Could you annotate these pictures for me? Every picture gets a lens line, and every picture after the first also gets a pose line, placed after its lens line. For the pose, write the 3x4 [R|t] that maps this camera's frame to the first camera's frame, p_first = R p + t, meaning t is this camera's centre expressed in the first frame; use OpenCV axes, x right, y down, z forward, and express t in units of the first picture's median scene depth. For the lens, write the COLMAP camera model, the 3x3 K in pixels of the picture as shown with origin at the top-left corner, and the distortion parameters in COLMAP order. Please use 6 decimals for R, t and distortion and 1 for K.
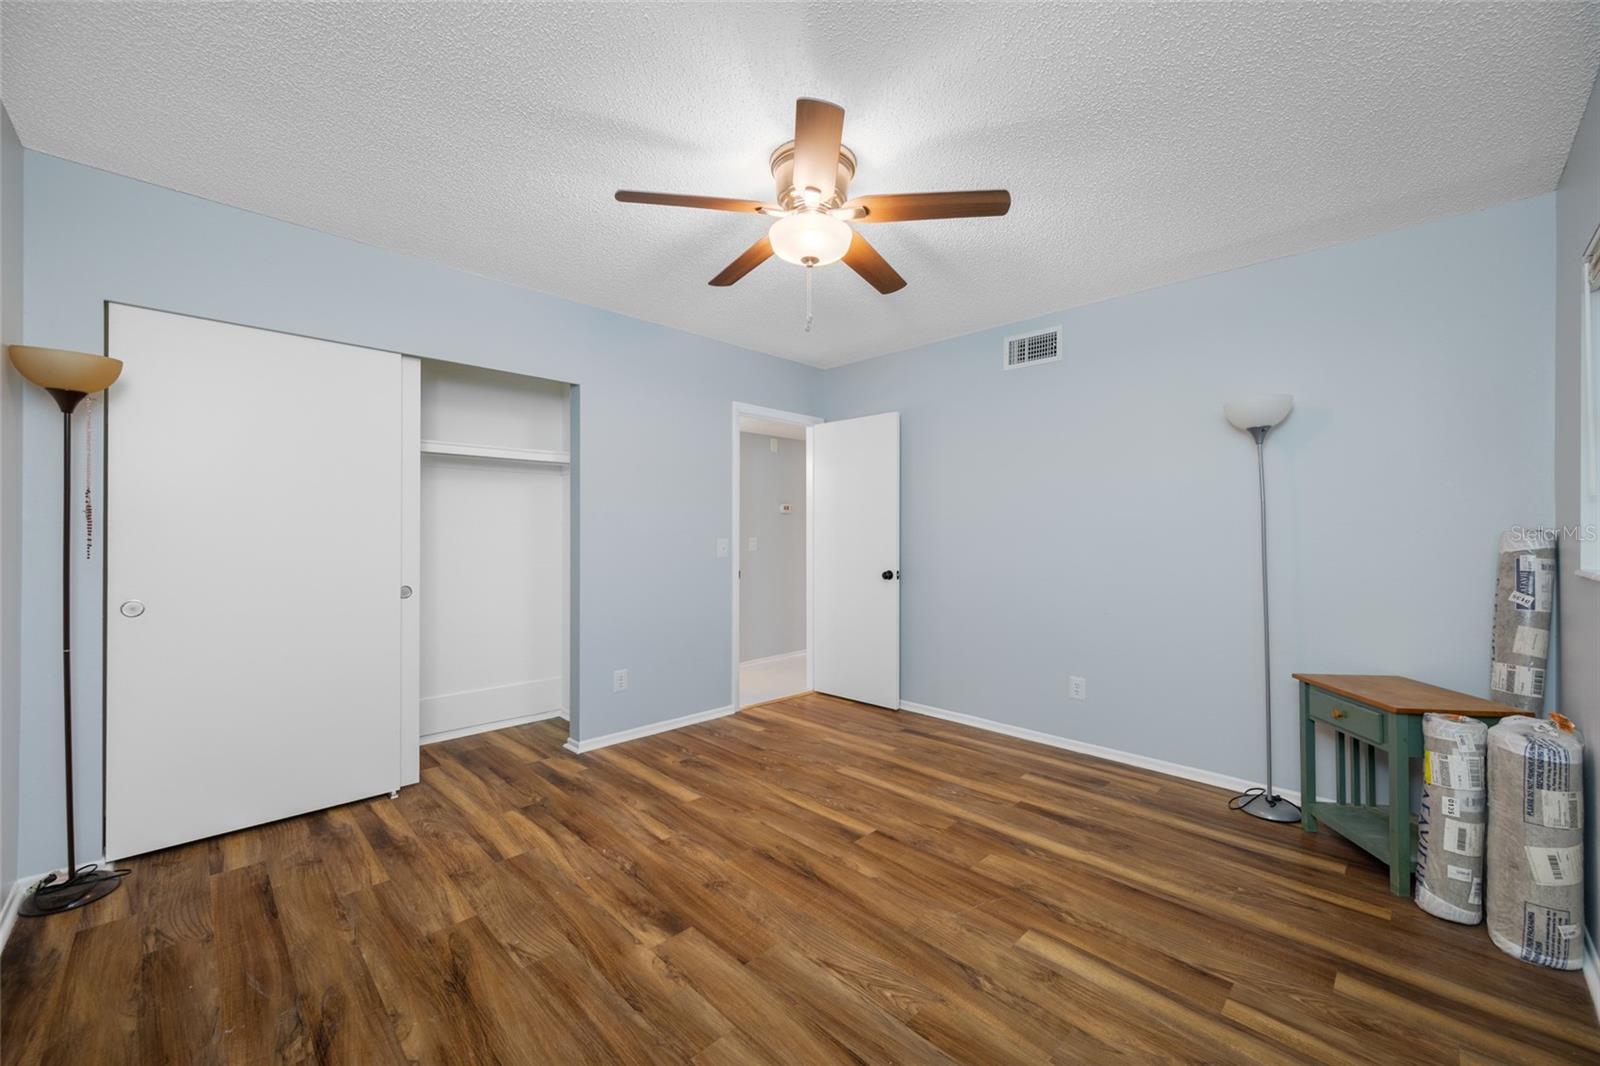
lens RADIAL K [[629.6, 0, 802.3], [0, 629.6, 539.9], [0, 0, 1]] dist [0.000488, -0.000178]
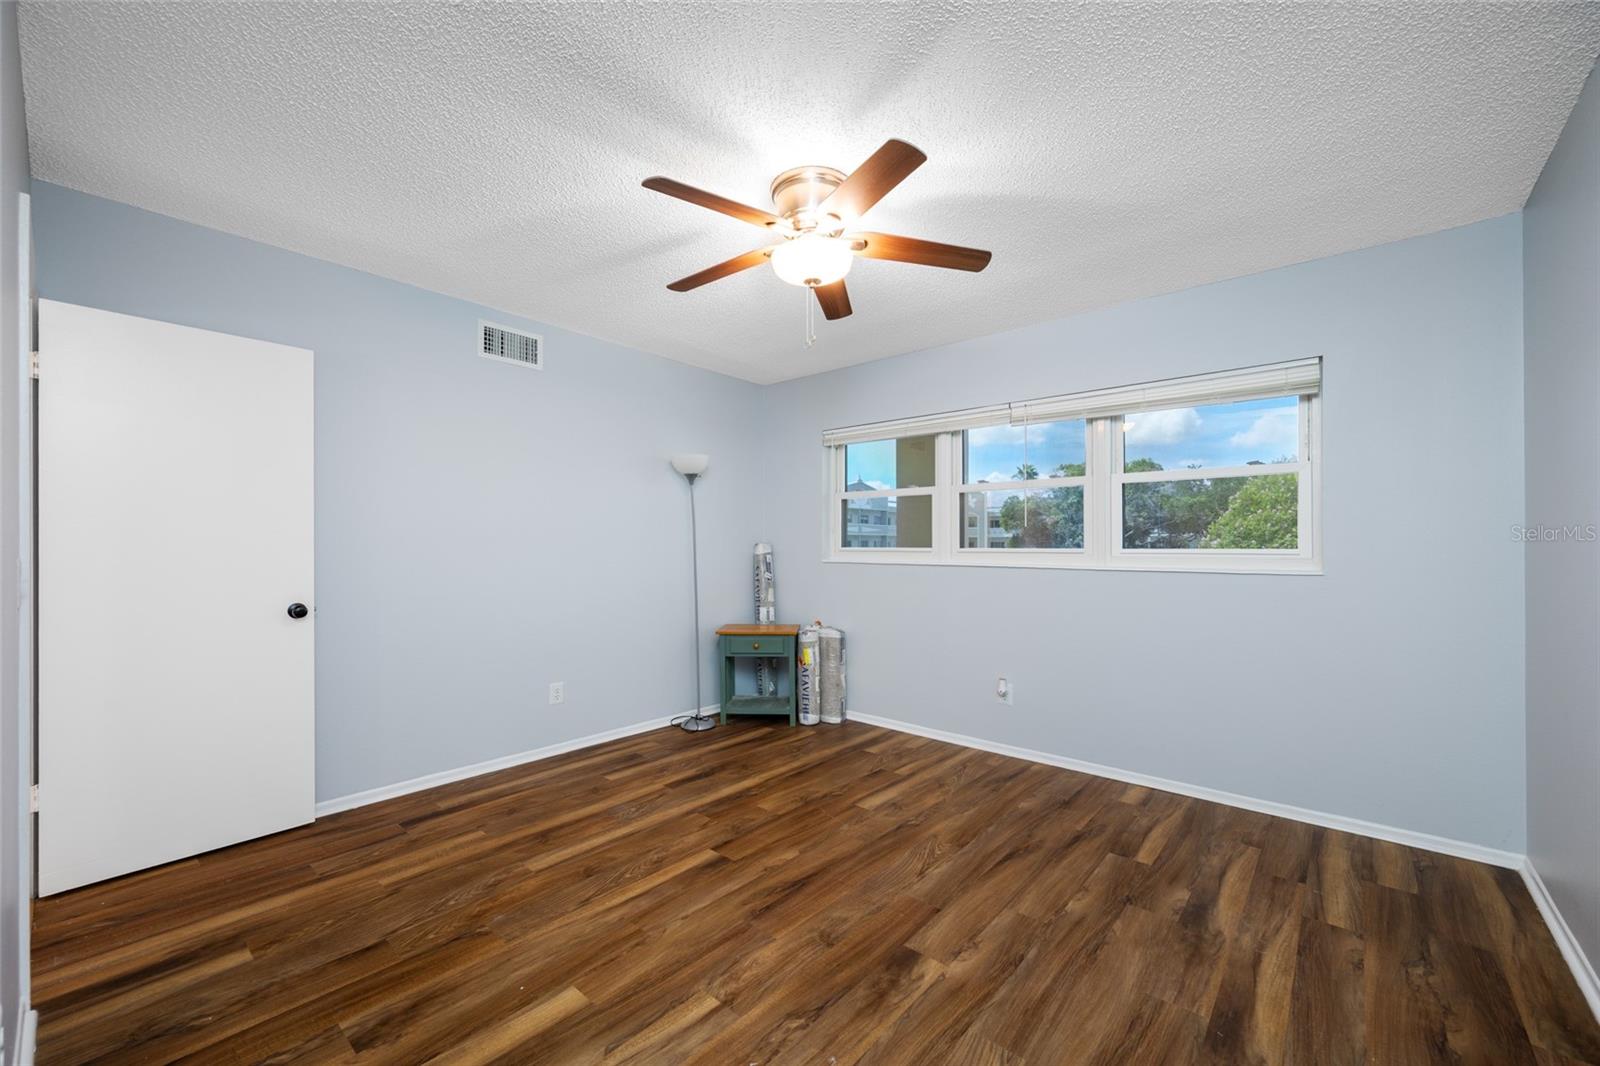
lens RADIAL K [[629.6, 0, 804.9], [0, 629.6, 542.0], [0, 0, 1]] dist [0.000488, -0.000178]
pose [[-0.076872, 0.003638, 0.997034, -0.896855], [0.007708, 0.999966, -0.003055, -0.009423], [-0.997011, 0.007450, -0.076898, 0.959536]]
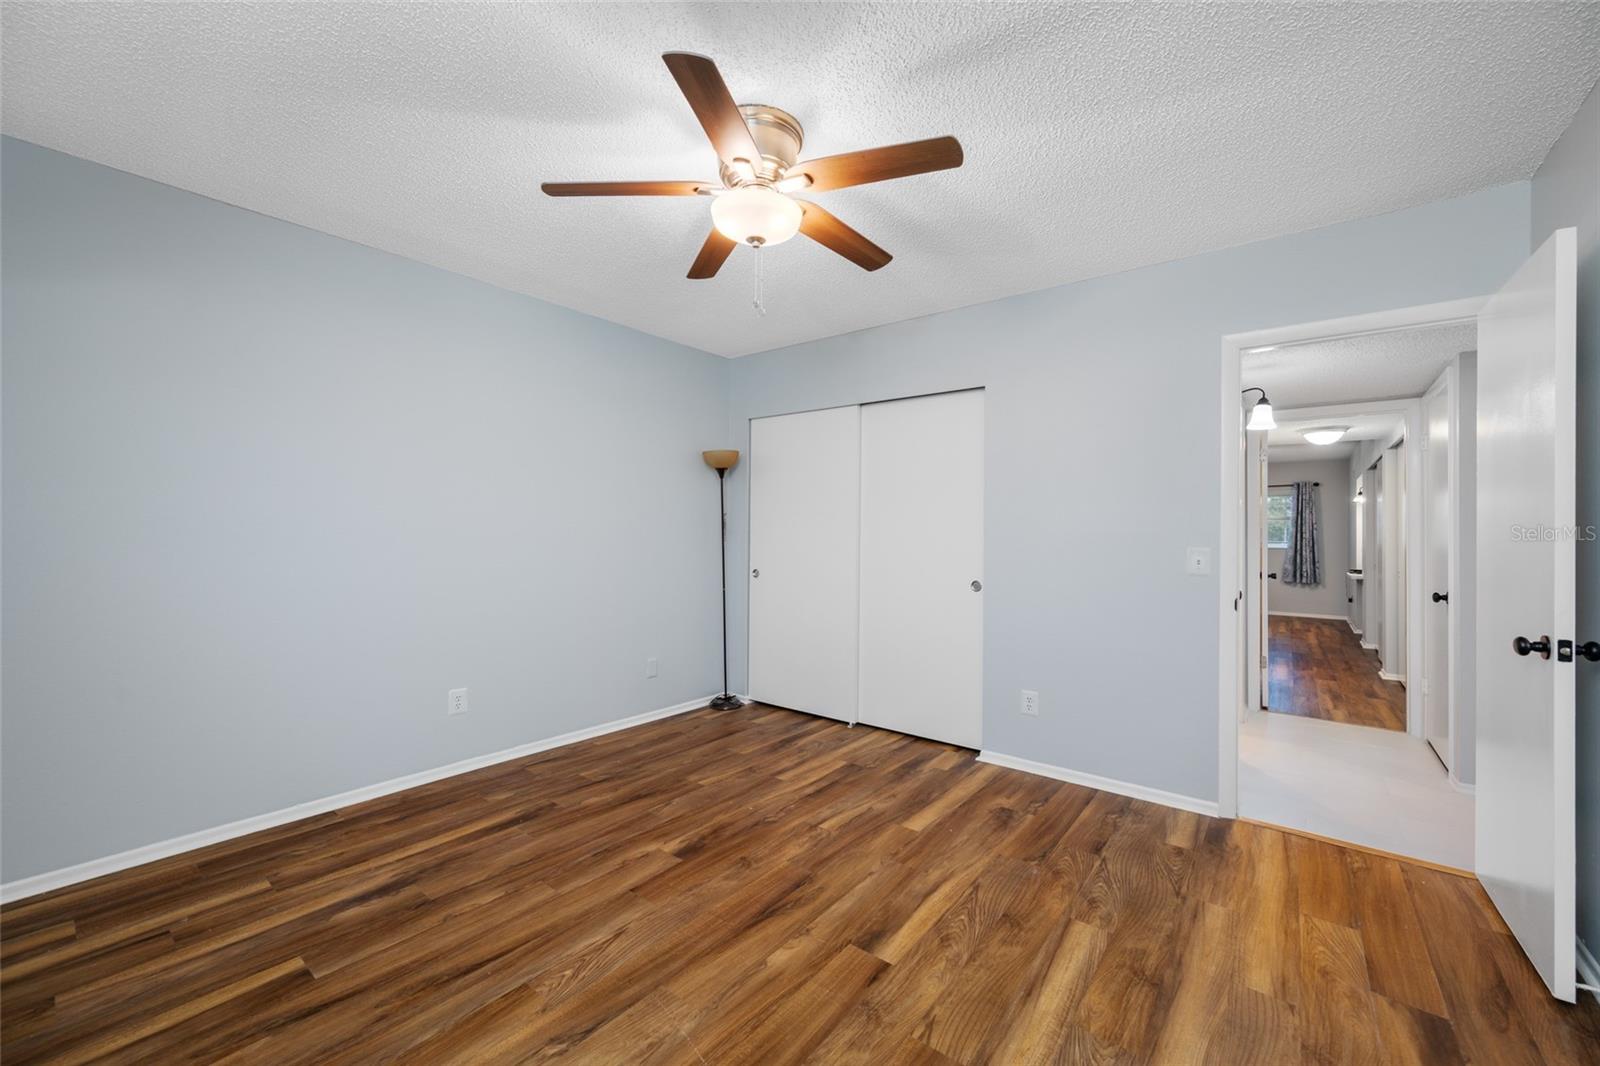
lens RADIAL K [[629.6, 0, 806.4], [0, 629.6, 527.7], [0, 0, 1]] dist [0.000488, -0.000178]
pose [[0.122235, -0.010563, -0.992445, 0.831881], [-0.019585, 0.999723, -0.013053, -0.010843], [0.992308, 0.021032, 0.121994, 0.841790]]
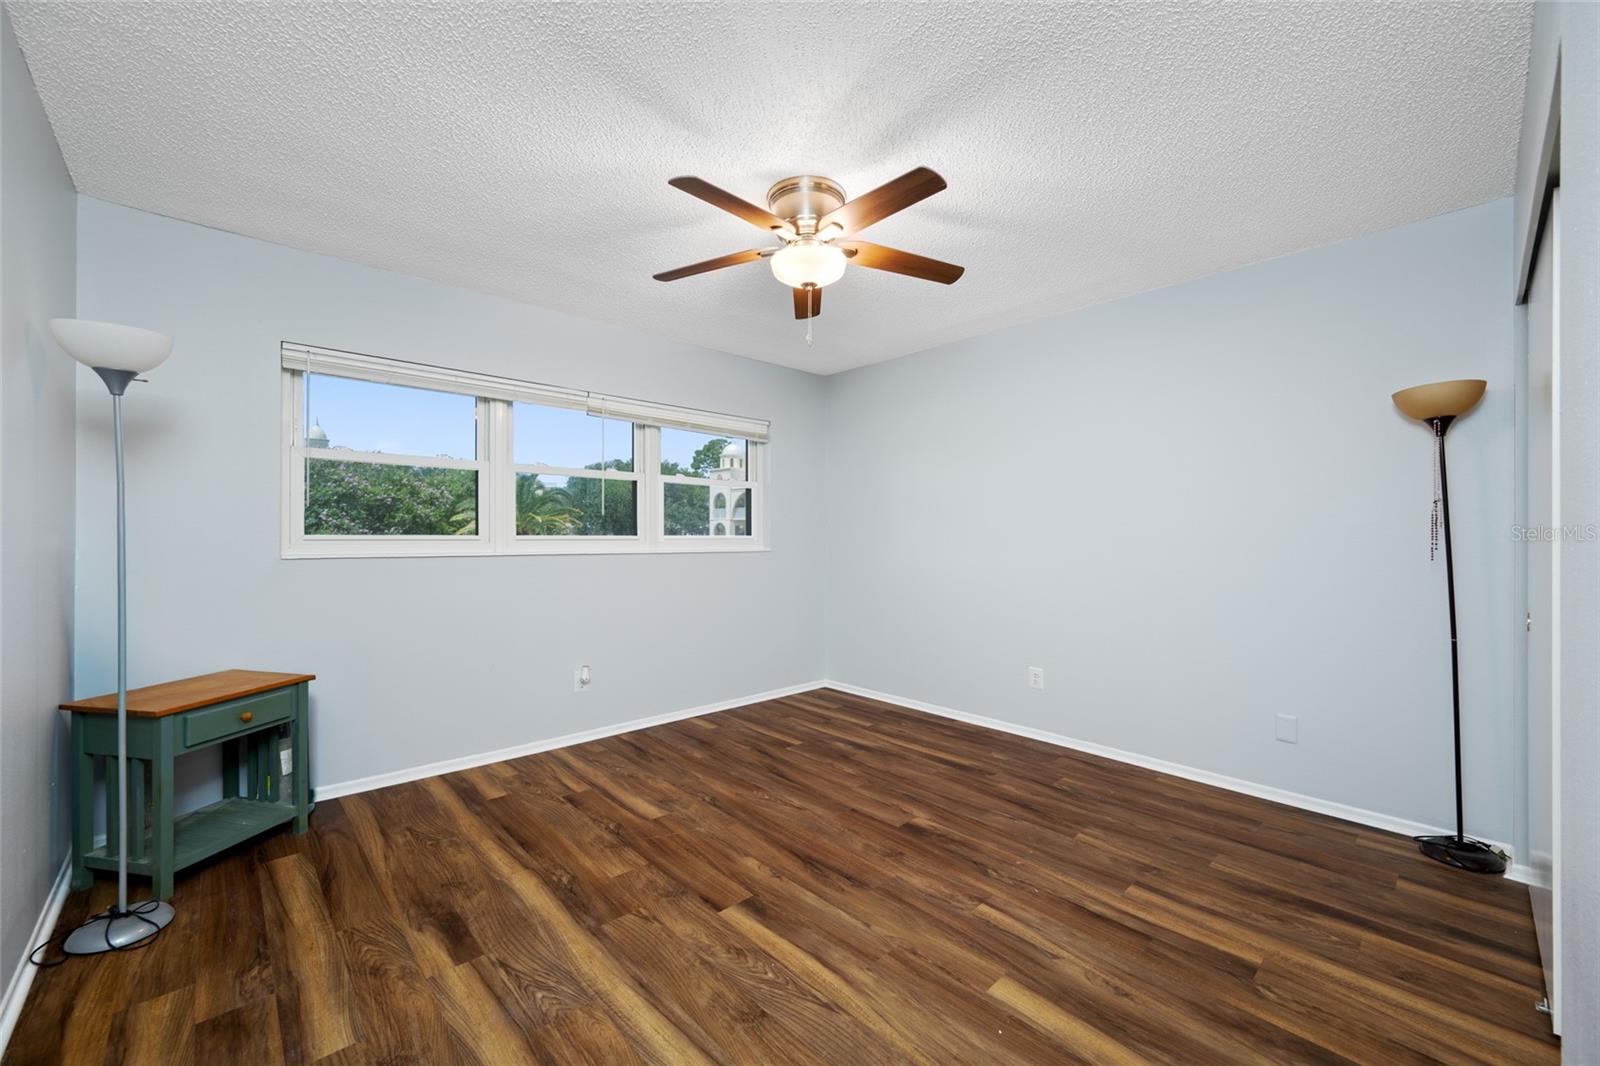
lens RADIAL K [[629.6, 0, 792.3], [0, 629.6, 538.9], [0, 0, 1]] dist [0.000488, -0.000178]
pose [[-0.999009, -0.007878, 0.043813, -0.004090], [-0.007152, 0.999835, 0.016693, -0.016152], [-0.043938, 0.016363, -0.998900, 1.834695]]
